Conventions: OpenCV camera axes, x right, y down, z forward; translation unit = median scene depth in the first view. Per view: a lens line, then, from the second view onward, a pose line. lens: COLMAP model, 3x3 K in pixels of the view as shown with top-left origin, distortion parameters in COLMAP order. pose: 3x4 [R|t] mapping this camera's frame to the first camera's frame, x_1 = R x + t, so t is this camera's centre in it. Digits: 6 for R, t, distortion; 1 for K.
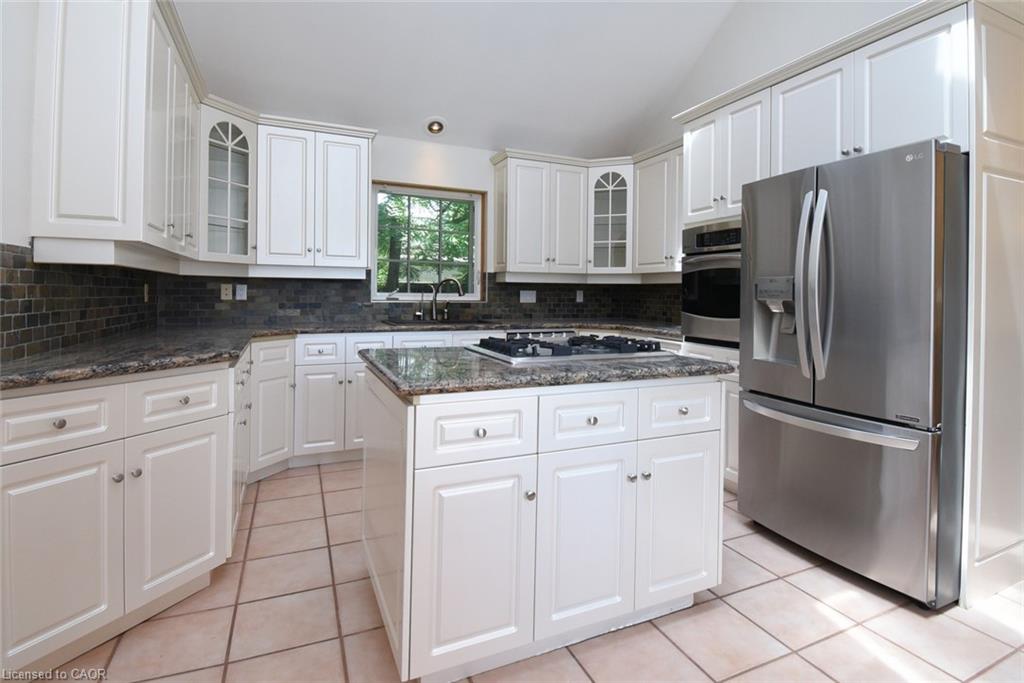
lens RADIAL K [[502.0, 0, 528.4], [0, 502.0, 303.2], [0, 0, 1]] dist [-0.014425, -0.000371]
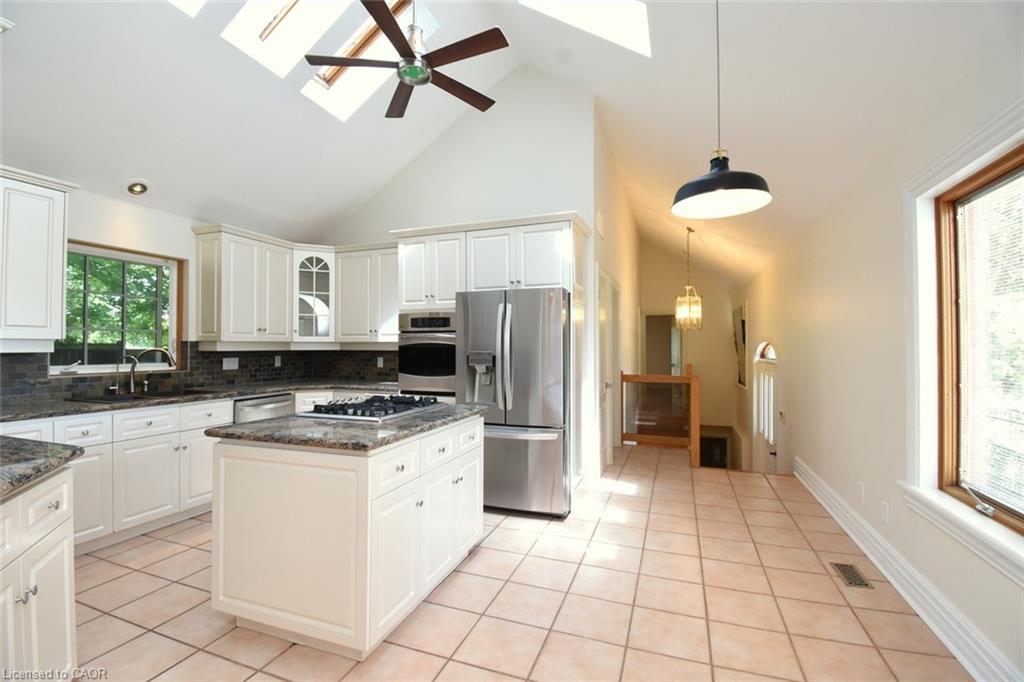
lens RADIAL K [[448.2, 0, 505.1], [0, 448.2, 341.9], [0, 0, 1]] dist [-0.011239, -0.000539]
pose [[0.715589, -0.002693, 0.698516, -0.269090], [0.025160, 0.999443, -0.021921, -0.026277], [-0.698068, 0.033261, 0.715258, -0.070737]]
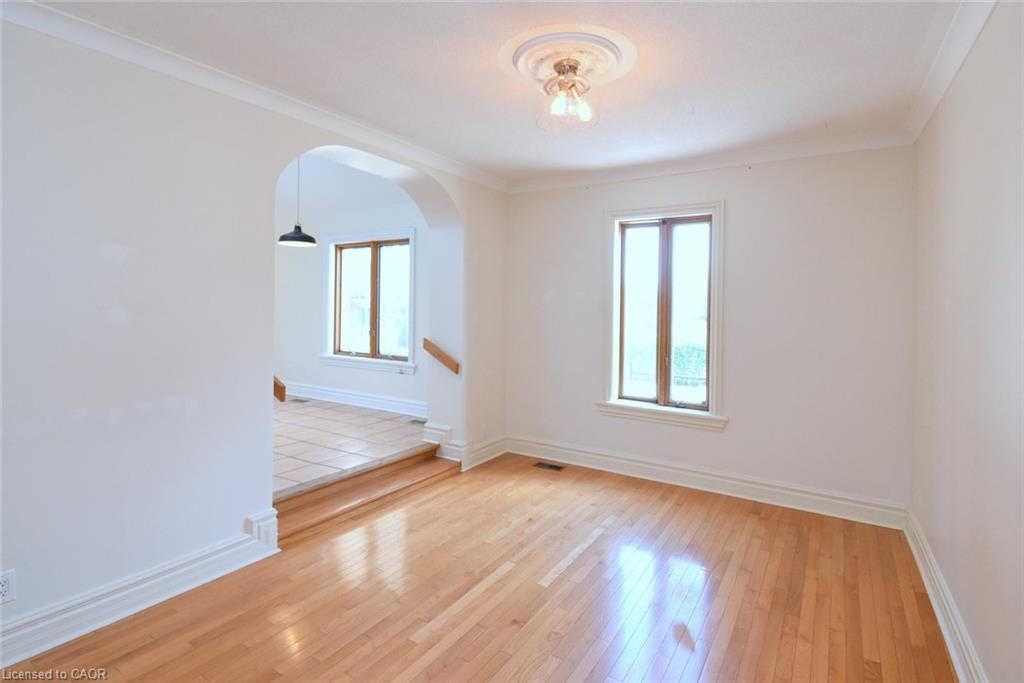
lens RADIAL K [[502.0, 0, 528.4], [0, 502.0, 303.2], [0, 0, 1]] dist [-0.014425, -0.000371]
pose [[-0.541852, -0.015796, 0.840325, -1.145083], [-0.000552, 0.999830, 0.018439, -0.040029], [-0.840473, 0.009528, -0.541769, 0.272913]]
